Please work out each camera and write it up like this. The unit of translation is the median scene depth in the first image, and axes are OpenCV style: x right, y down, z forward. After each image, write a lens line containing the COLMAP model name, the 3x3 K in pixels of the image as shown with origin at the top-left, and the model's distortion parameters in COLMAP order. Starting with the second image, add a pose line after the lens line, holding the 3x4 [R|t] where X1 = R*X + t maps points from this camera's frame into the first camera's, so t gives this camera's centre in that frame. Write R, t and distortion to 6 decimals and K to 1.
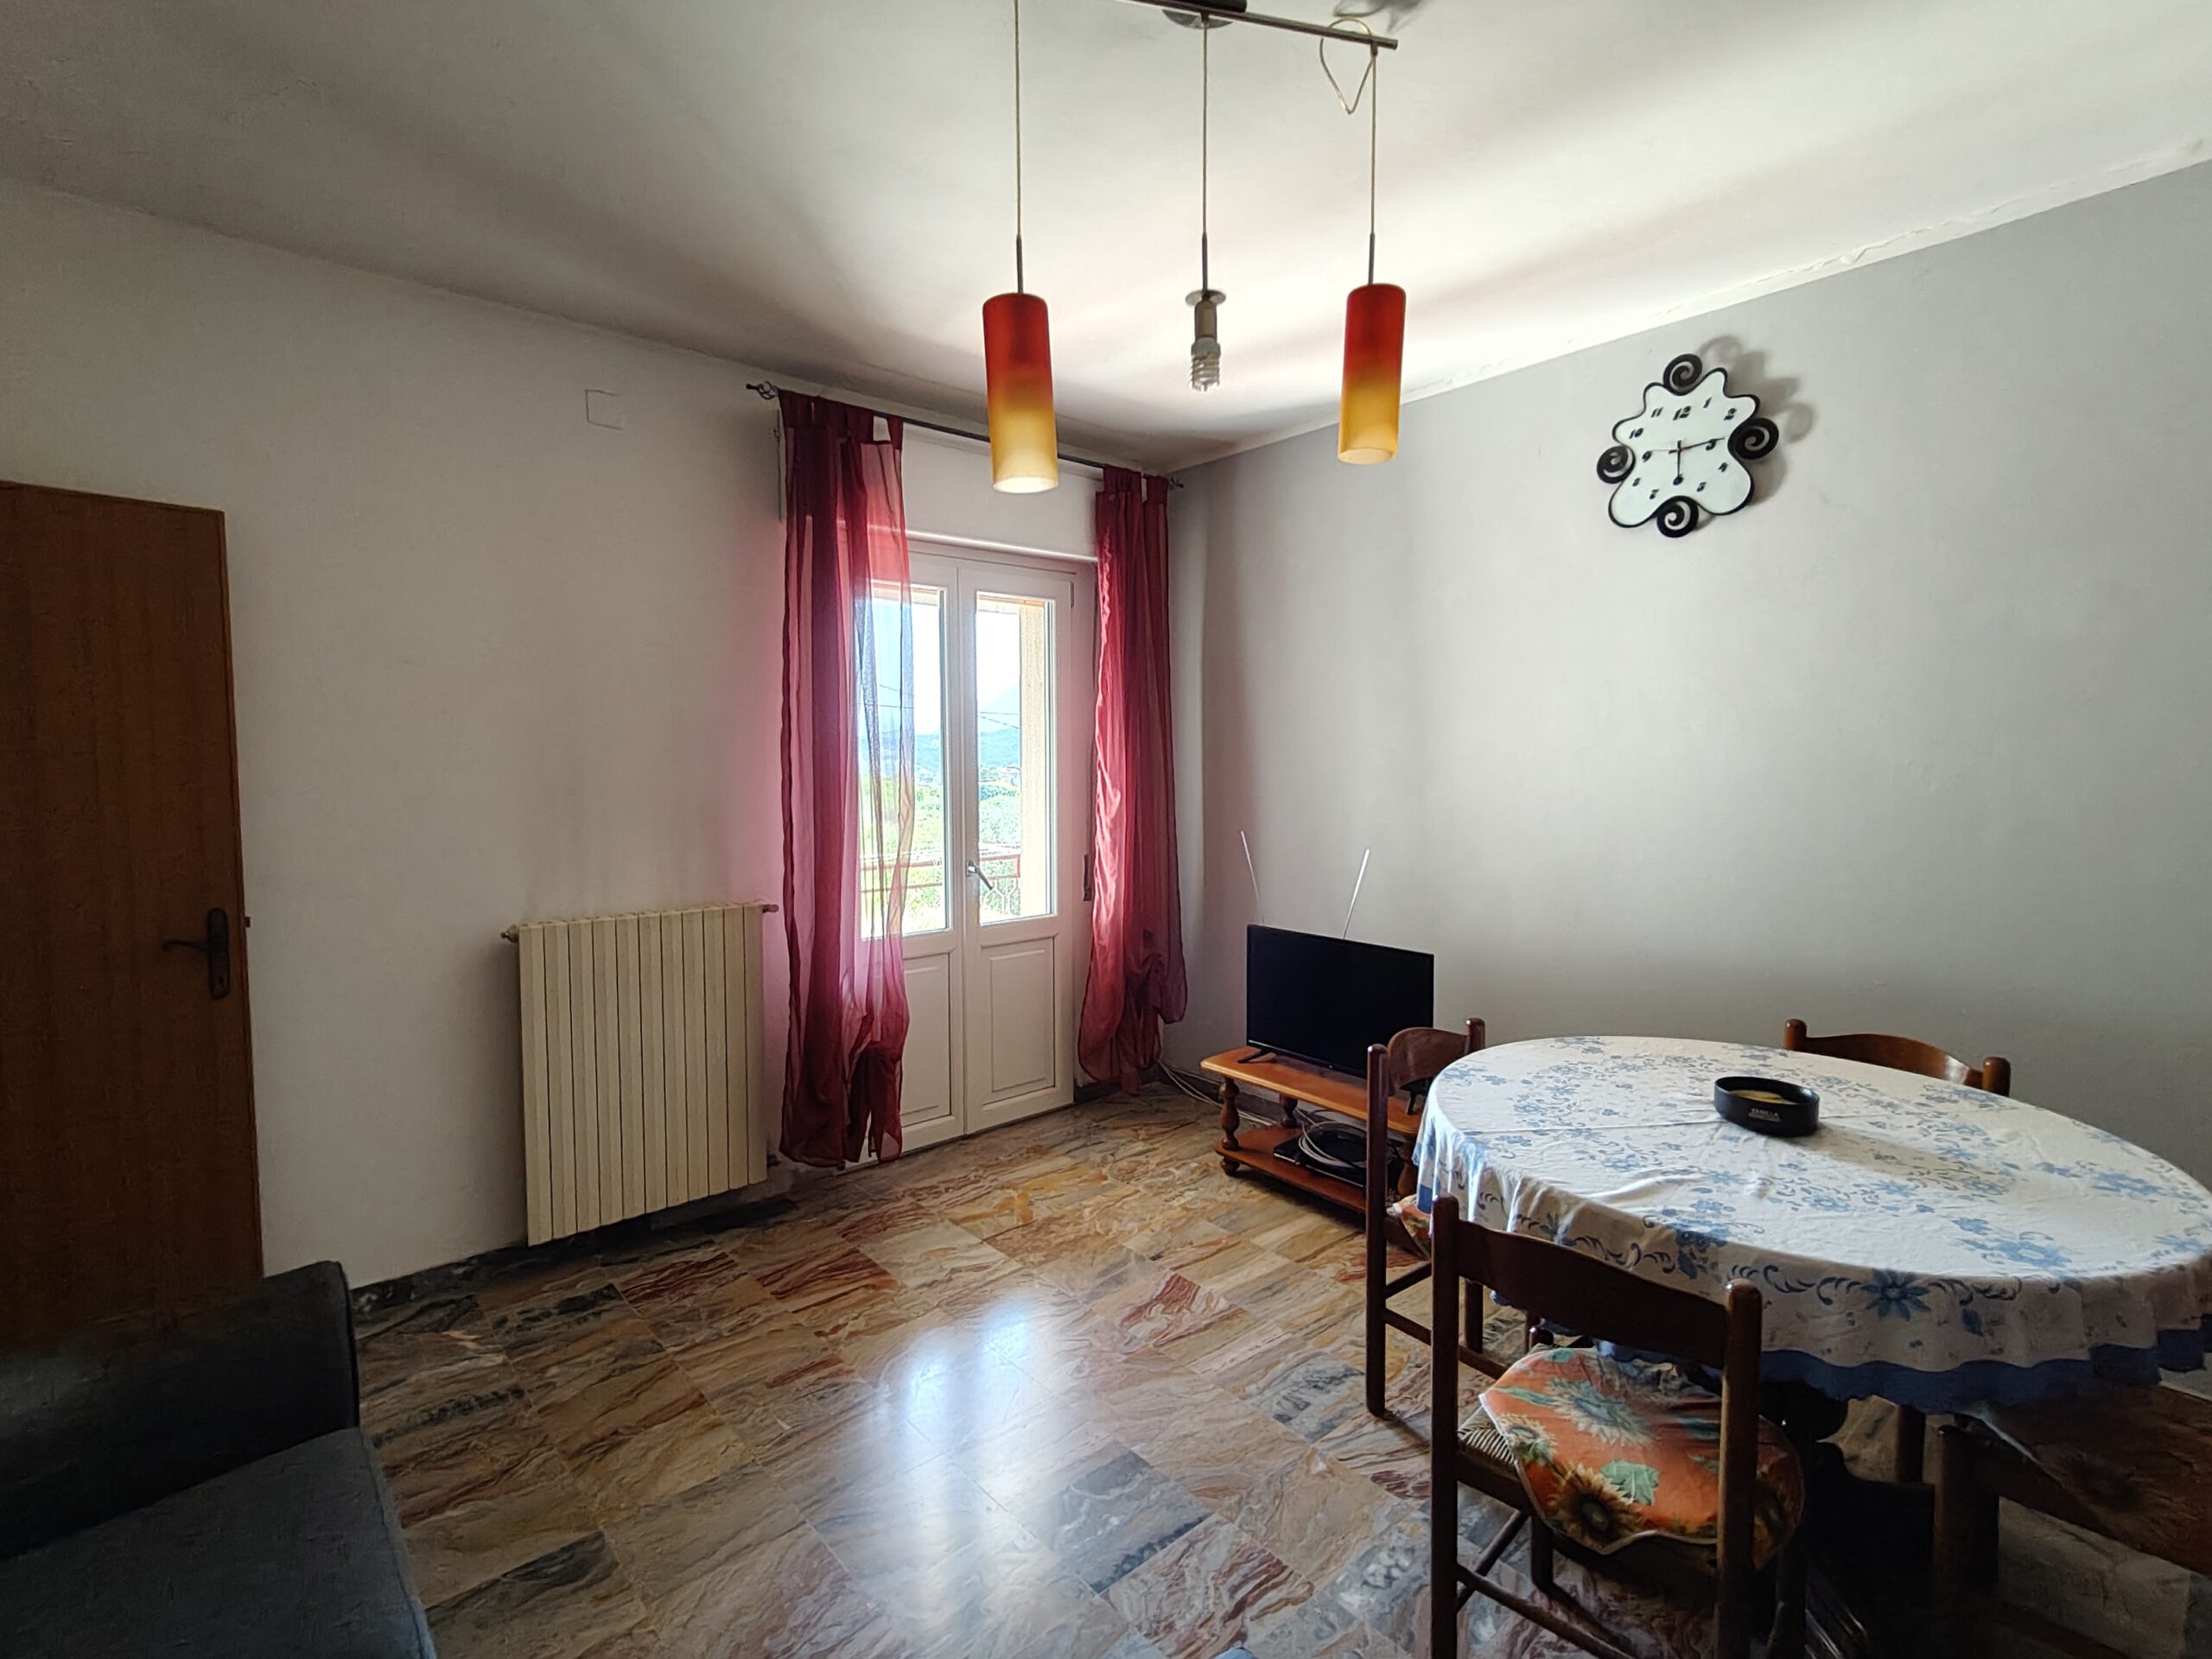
lens RADIAL K [[1028.3, 0, 1107.2], [0, 1028.3, 832.4], [0, 0, 1]] dist [0.000204, 0.000458]
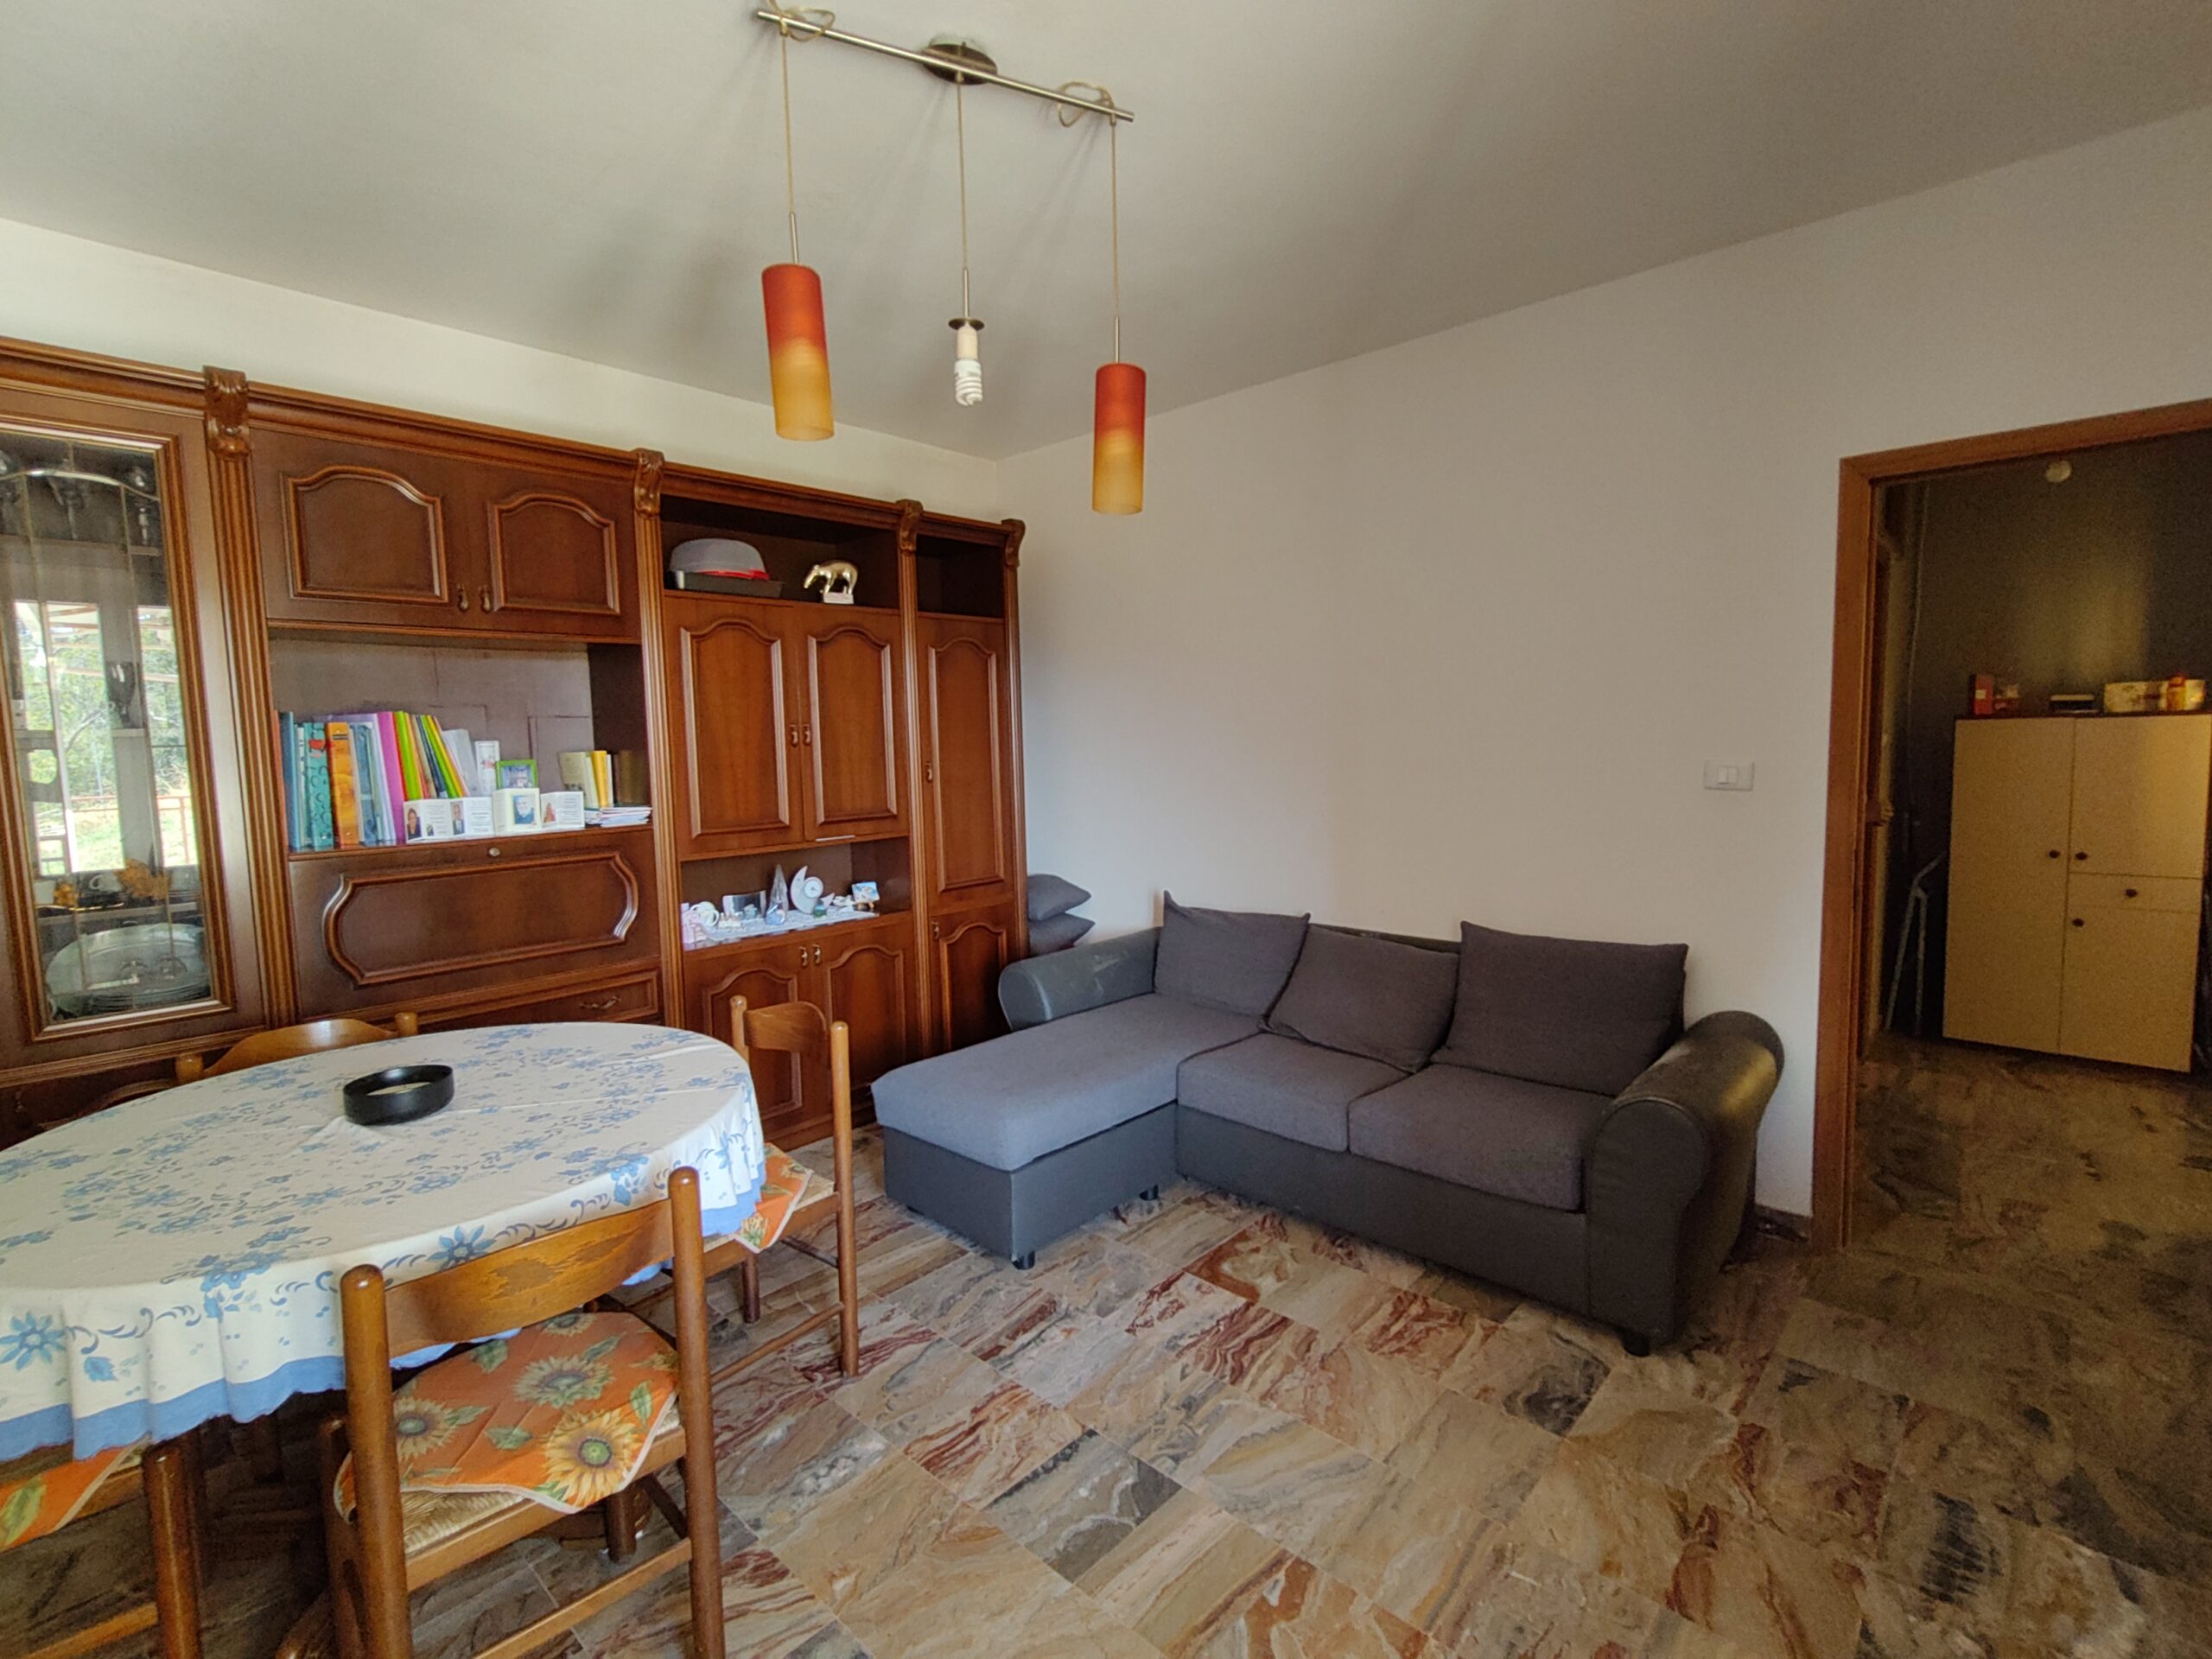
lens RADIAL K [[1028.3, 0, 1119.7], [0, 1028.3, 820.4], [0, 0, 1]] dist [0.000204, 0.000458]
pose [[-0.993221, 0.033548, -0.111296, 0.050349], [0.015359, 0.986928, 0.160426, -0.106318], [0.115223, 0.157629, -0.980753, 1.554922]]
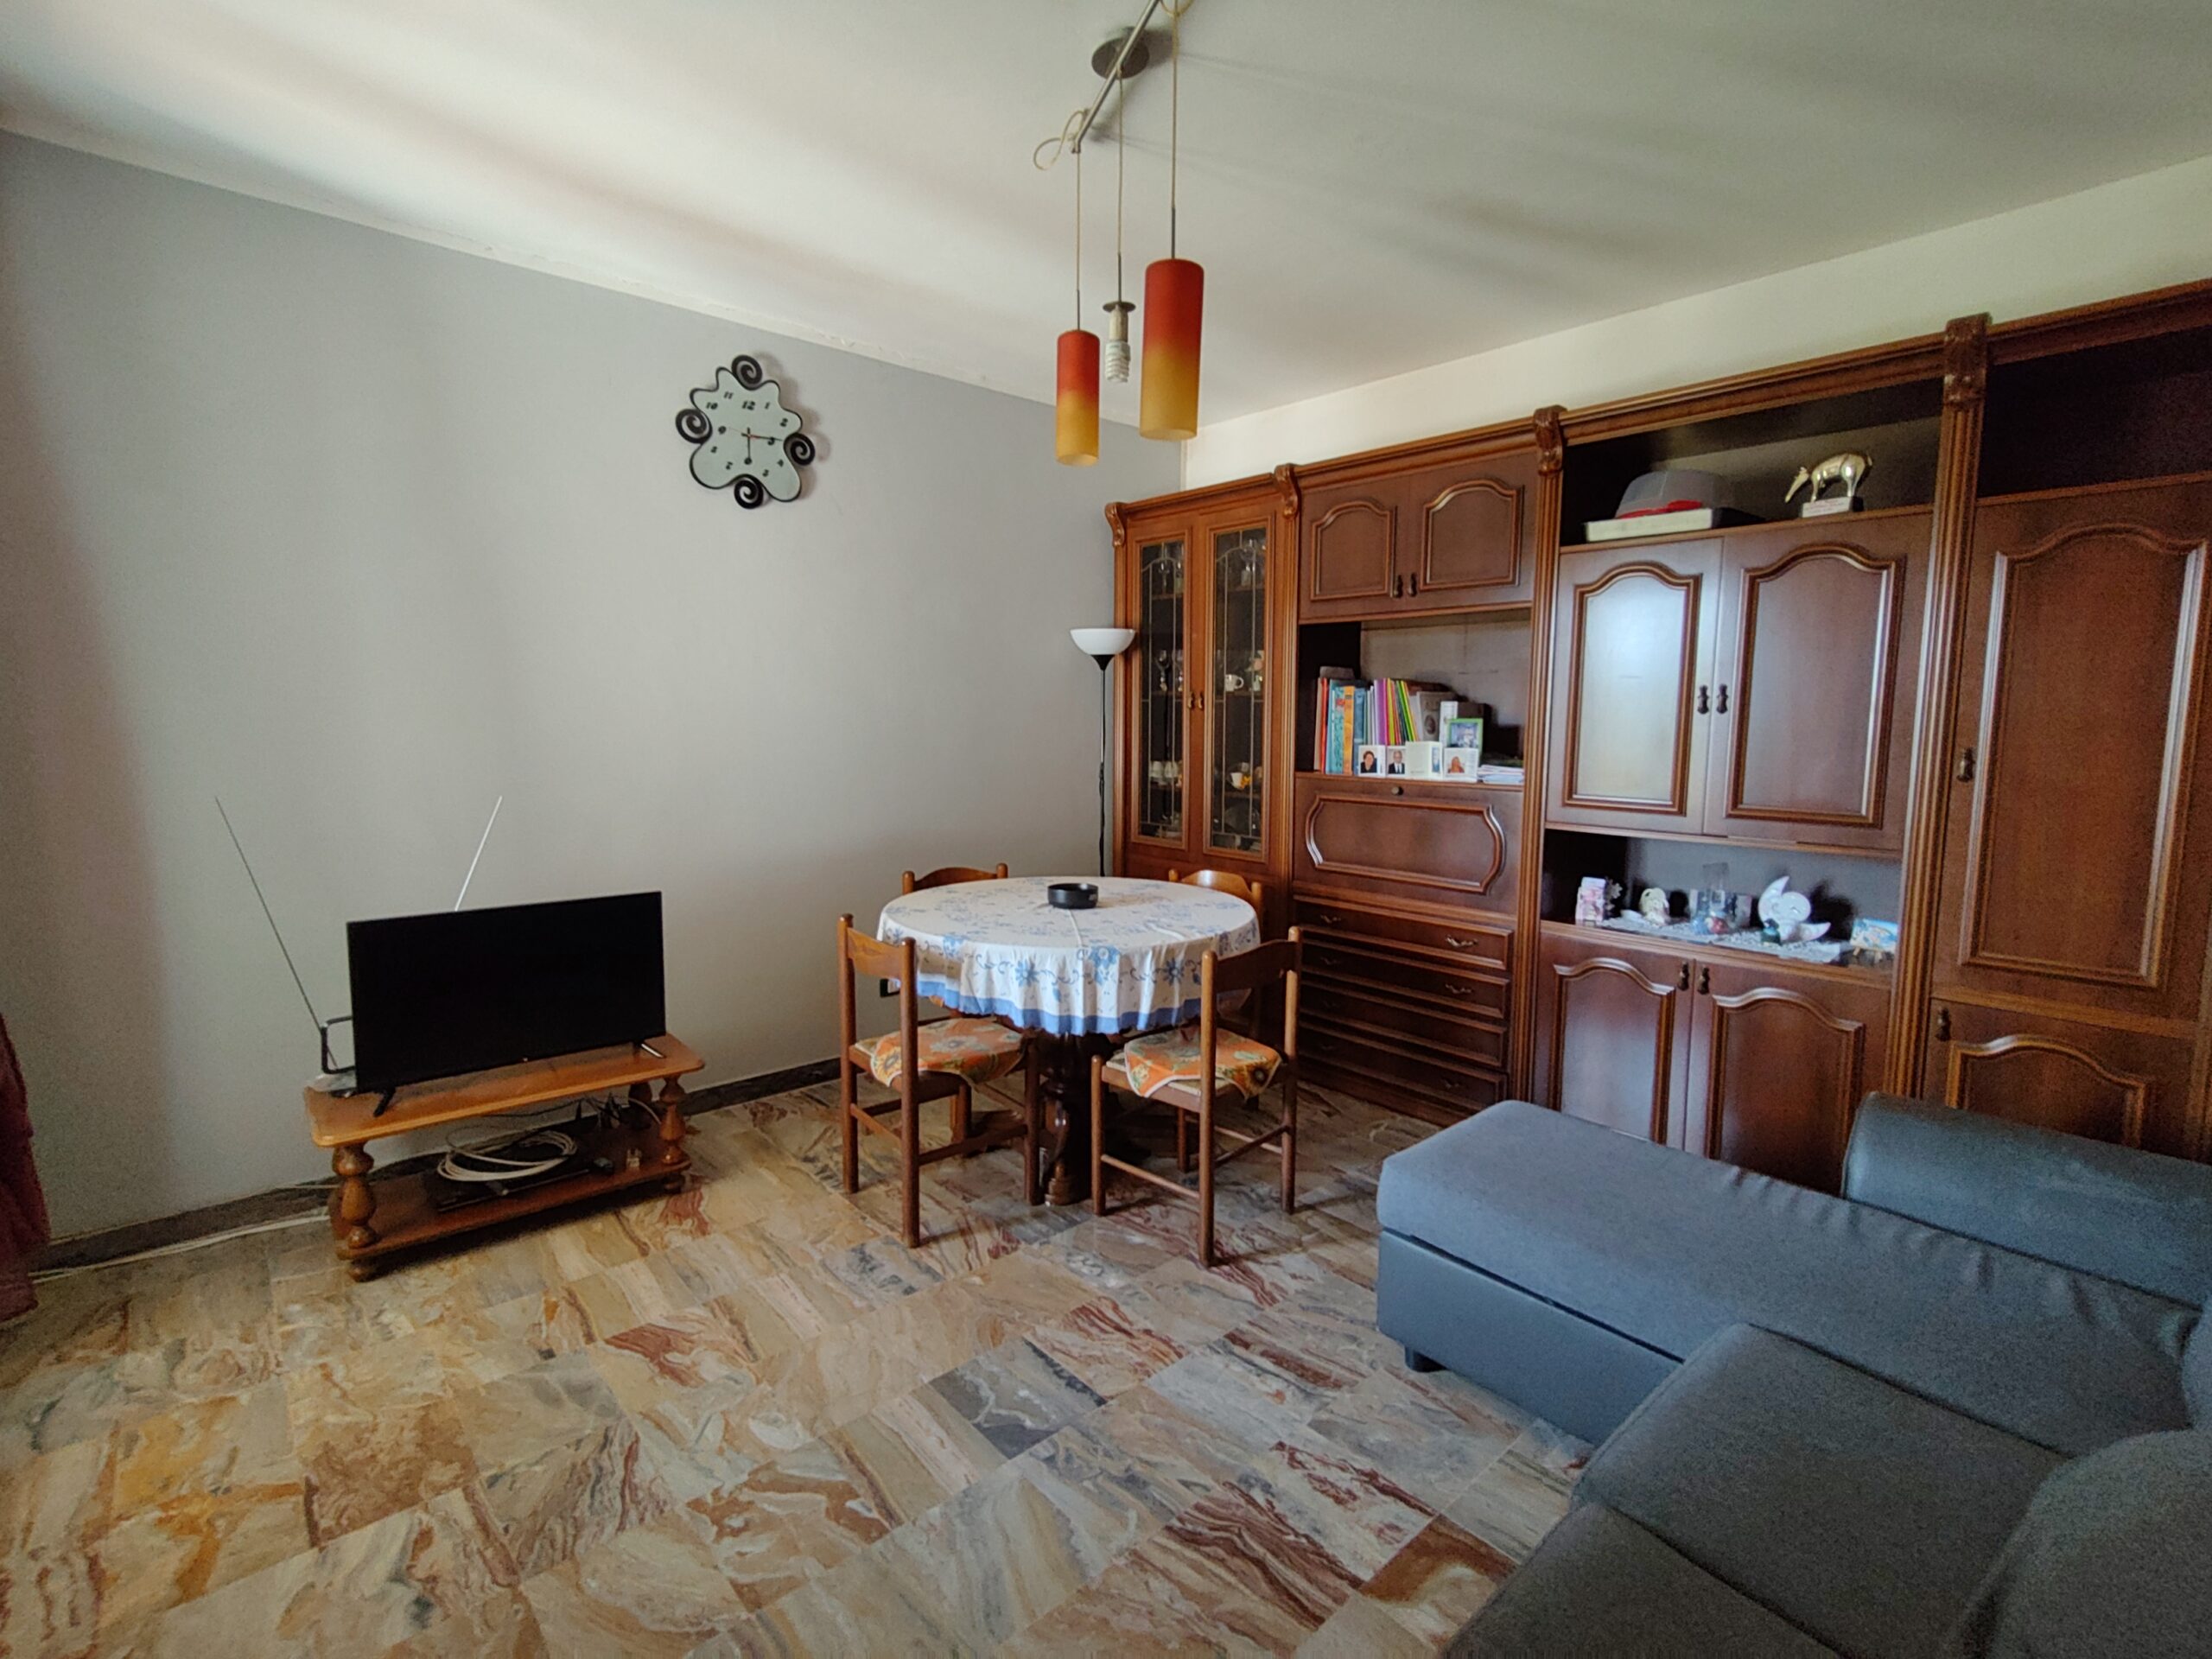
lens RADIAL K [[1028.3, 0, 1118.4], [0, 1028.3, 826.3], [0, 0, 1]] dist [0.000204, 0.000458]
pose [[-0.007926, -0.109162, 0.993992, -0.831202], [0.063188, 0.991982, 0.109445, -0.026843], [-0.997970, 0.063676, -0.000964, 0.716563]]
